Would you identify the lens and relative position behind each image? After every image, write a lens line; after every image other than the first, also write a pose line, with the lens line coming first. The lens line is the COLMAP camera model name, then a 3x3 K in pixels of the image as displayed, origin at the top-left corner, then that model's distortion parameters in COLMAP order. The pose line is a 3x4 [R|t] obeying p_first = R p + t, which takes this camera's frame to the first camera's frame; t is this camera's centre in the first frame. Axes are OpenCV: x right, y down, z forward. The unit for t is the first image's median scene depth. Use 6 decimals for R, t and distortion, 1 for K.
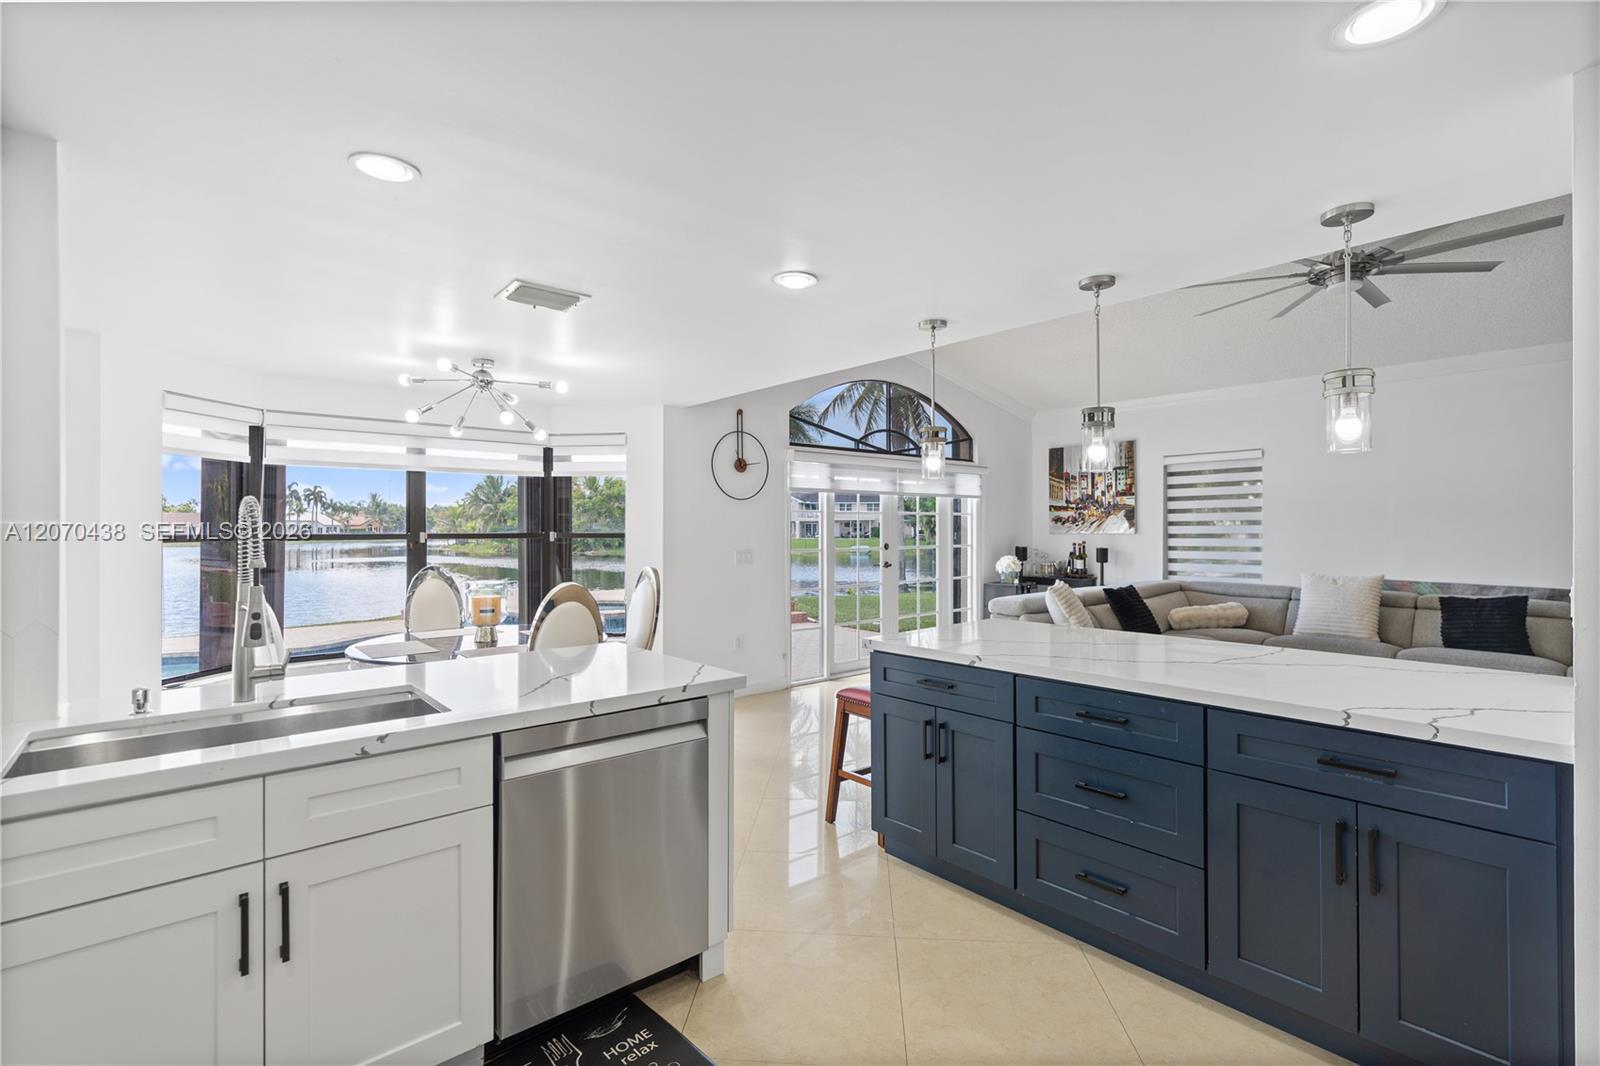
lens RADIAL K [[723.6, 0, 798.5], [0, 723.6, 525.6], [0, 0, 1]] dist [-0.013106, -0.000513]
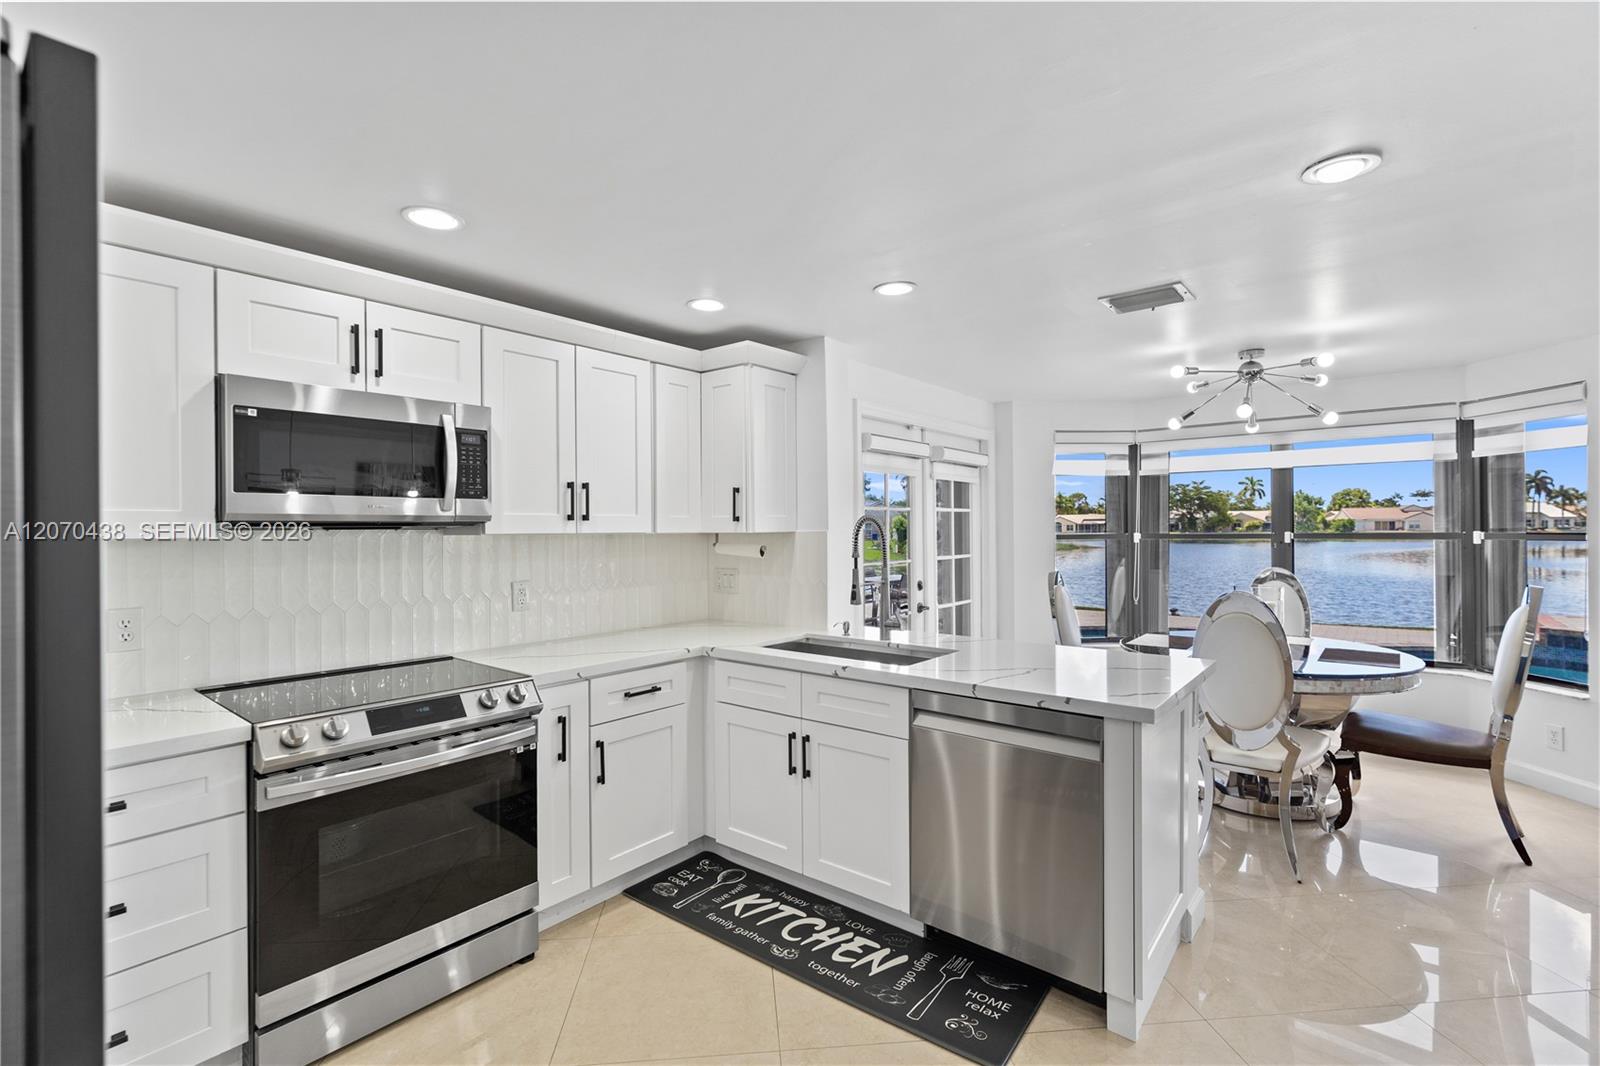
lens RADIAL K [[723.6, 0, 798.4], [0, 723.6, 524.7], [0, 0, 1]] dist [-0.013106, -0.000513]
pose [[0.166468, -0.005528, -0.986031, 0.356890], [0.012406, 0.999917, -0.003511, -0.005390], [0.985969, -0.011648, 0.166523, 0.235040]]
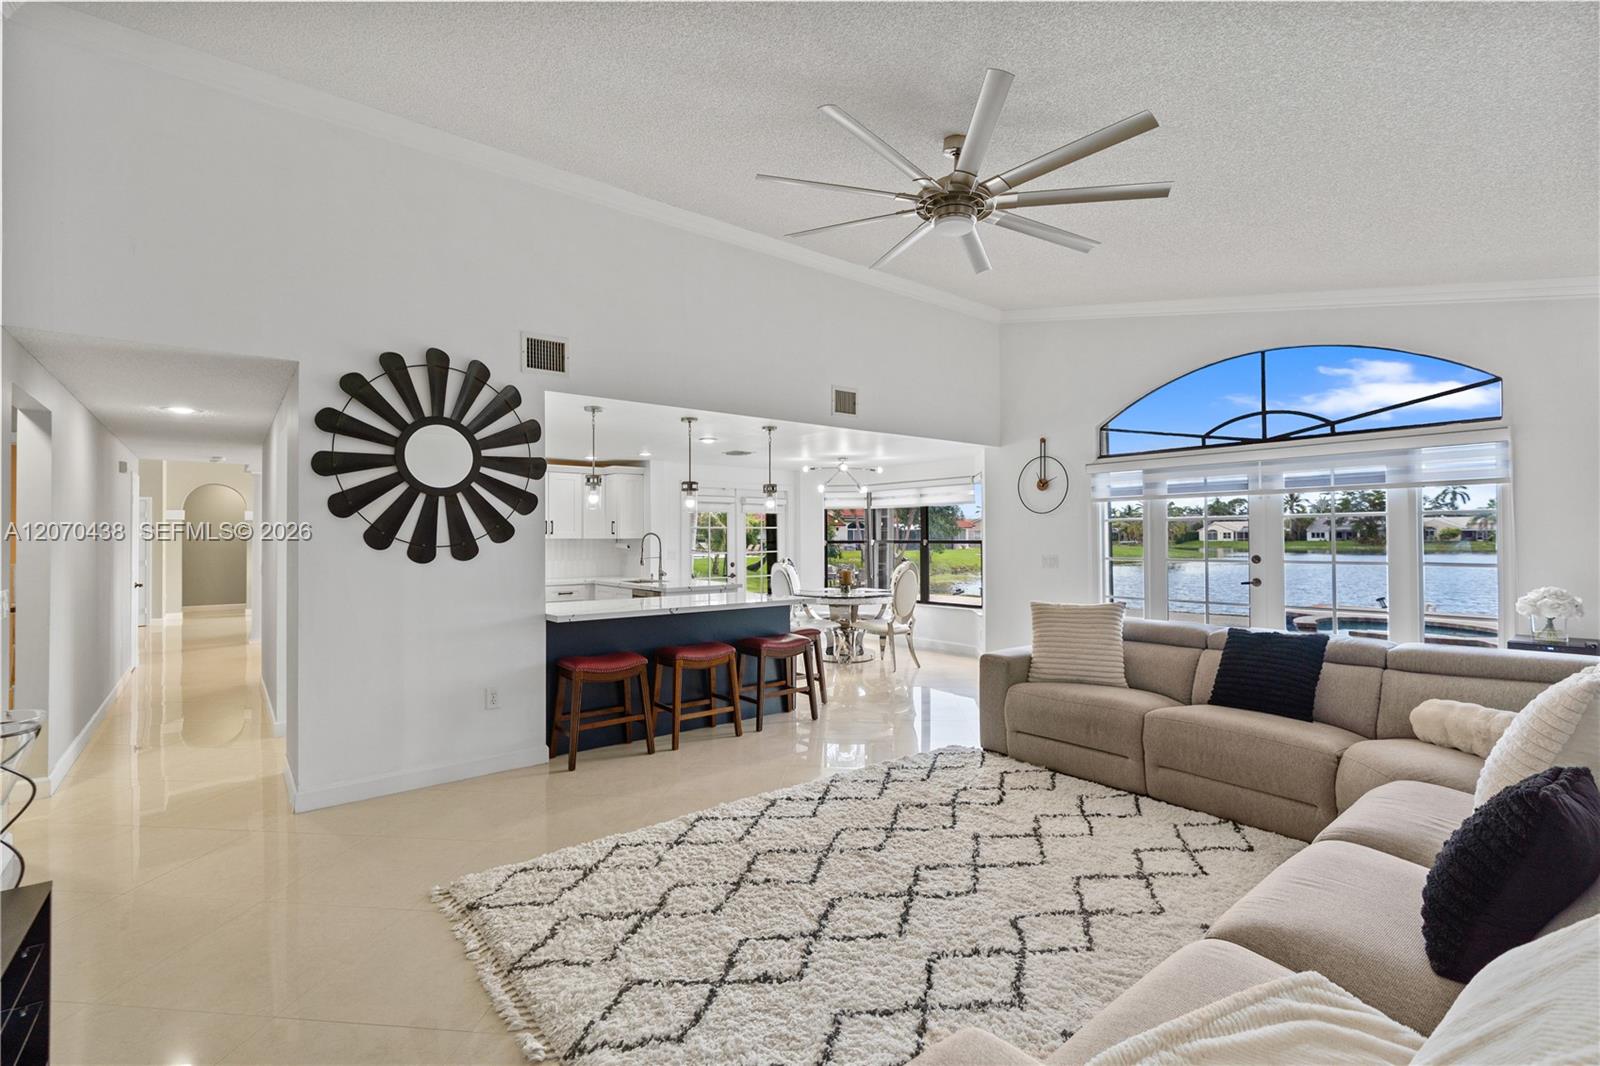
lens RADIAL K [[723.6, 0, 793.9], [0, 723.6, 523.0], [0, 0, 1]] dist [-0.013106, -0.000513]
pose [[-0.035602, -0.017356, -0.999215, 1.523461], [0.010013, 0.999793, -0.017723, -0.003498], [0.999316, -0.010636, -0.035421, 0.846531]]
